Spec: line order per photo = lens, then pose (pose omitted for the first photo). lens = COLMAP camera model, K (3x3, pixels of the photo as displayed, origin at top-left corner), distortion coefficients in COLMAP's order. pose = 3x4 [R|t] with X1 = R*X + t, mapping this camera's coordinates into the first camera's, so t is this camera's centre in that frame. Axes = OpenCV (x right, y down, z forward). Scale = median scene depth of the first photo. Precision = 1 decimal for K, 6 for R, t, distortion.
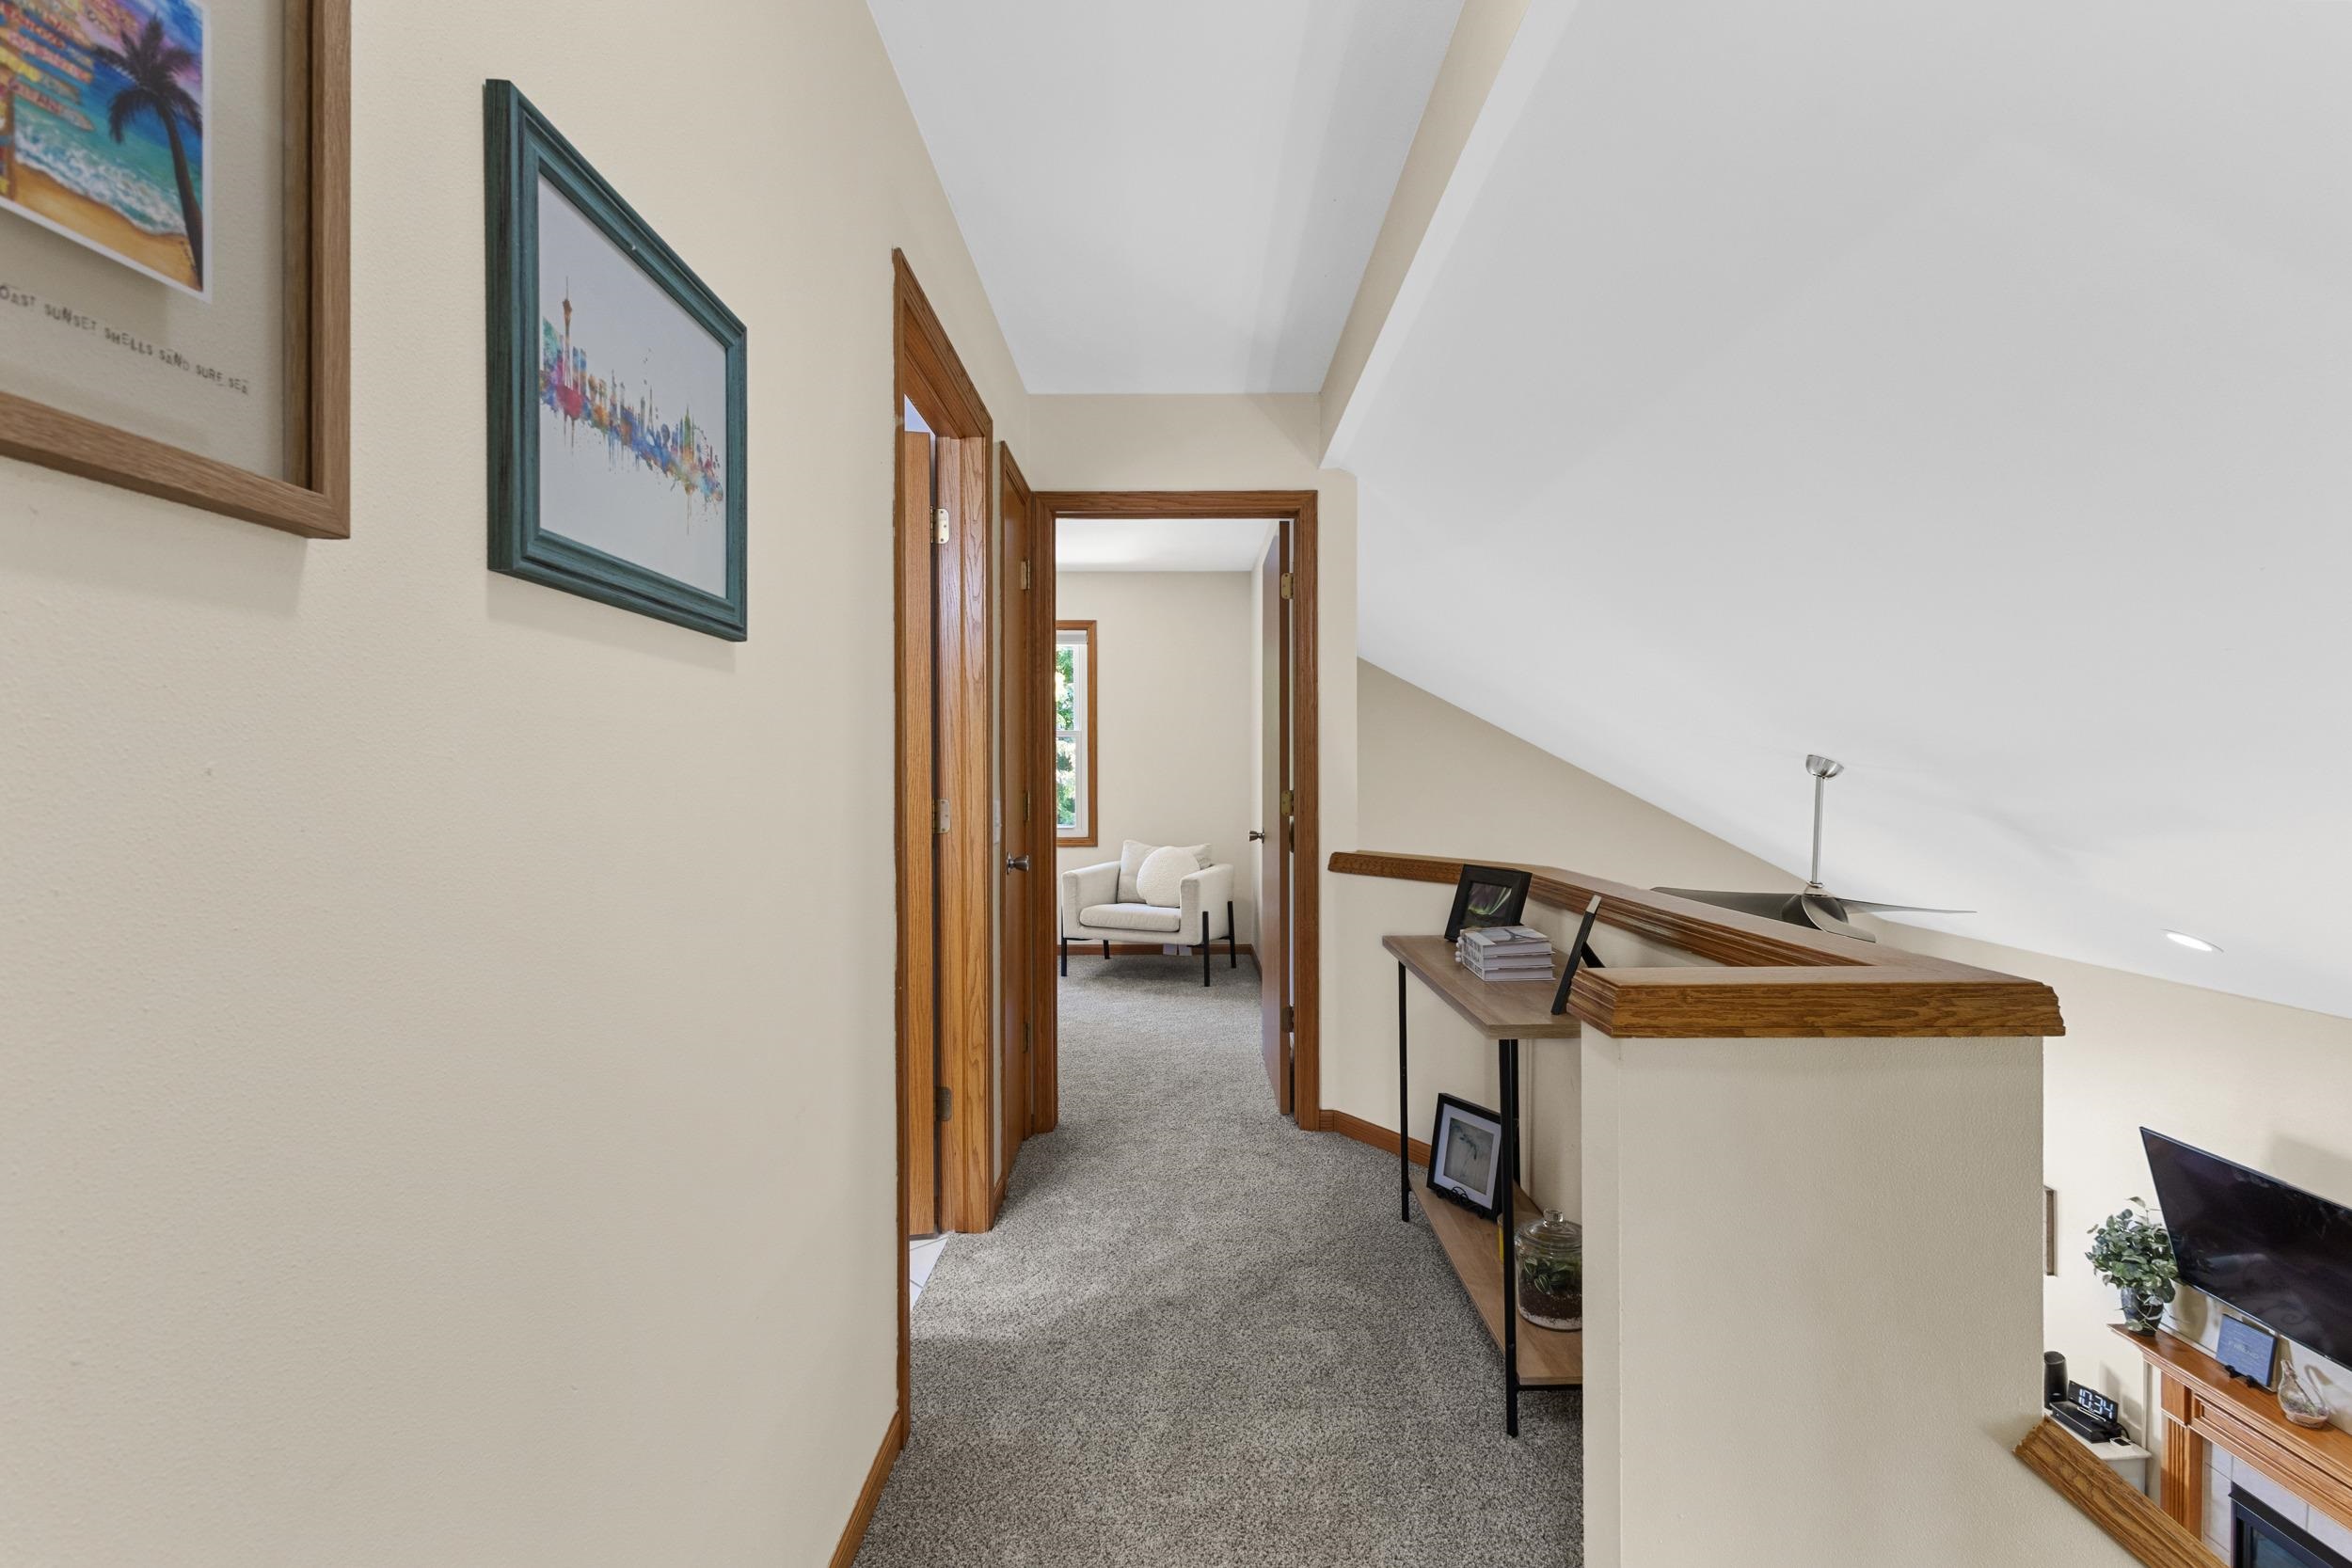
lens RADIAL K [[1082.0, 0, 1175.4], [0, 1082.0, 779.1], [0, 0, 1]] dist [0.012353, -0.001331]
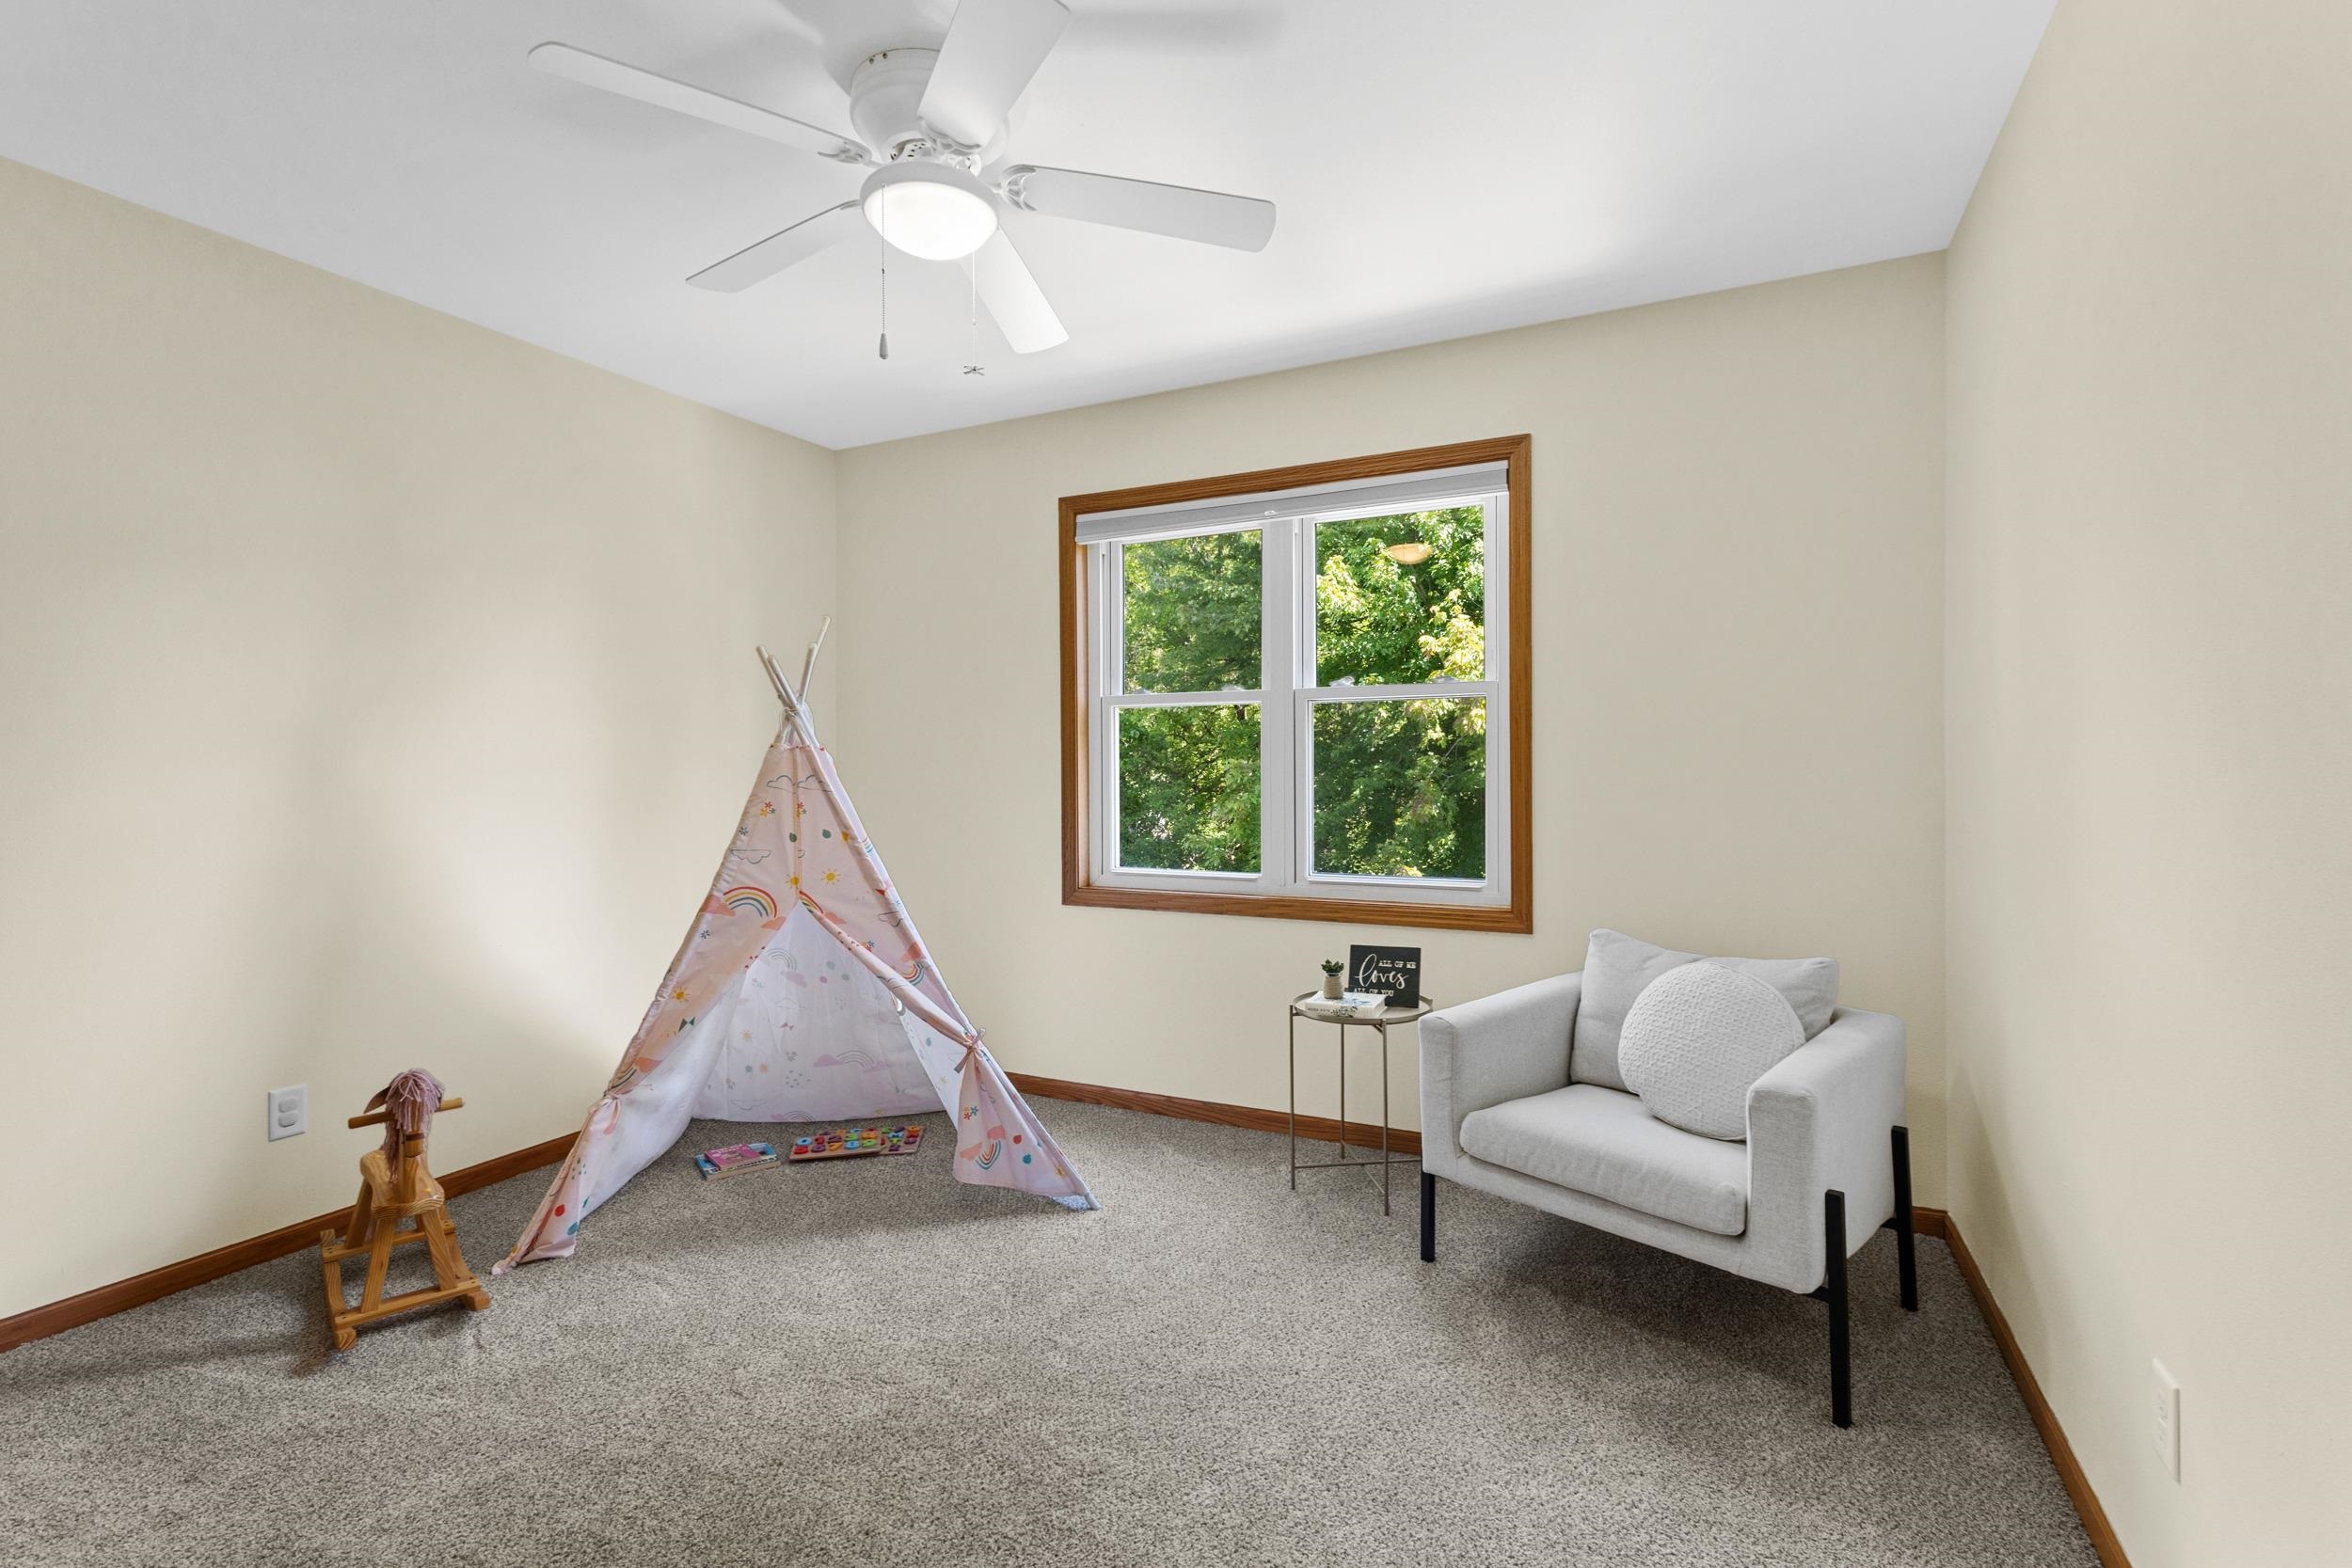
lens RADIAL K [[1082.0, 0, 1179.9], [0, 1082.0, 773.7], [0, 0, 1]] dist [0.012353, -0.001331]
pose [[0.900309, 0.003393, -0.435238, -0.007595], [-0.000490, 0.999977, 0.006783, -0.007905], [0.435251, -0.005894, 0.900290, 0.566400]]
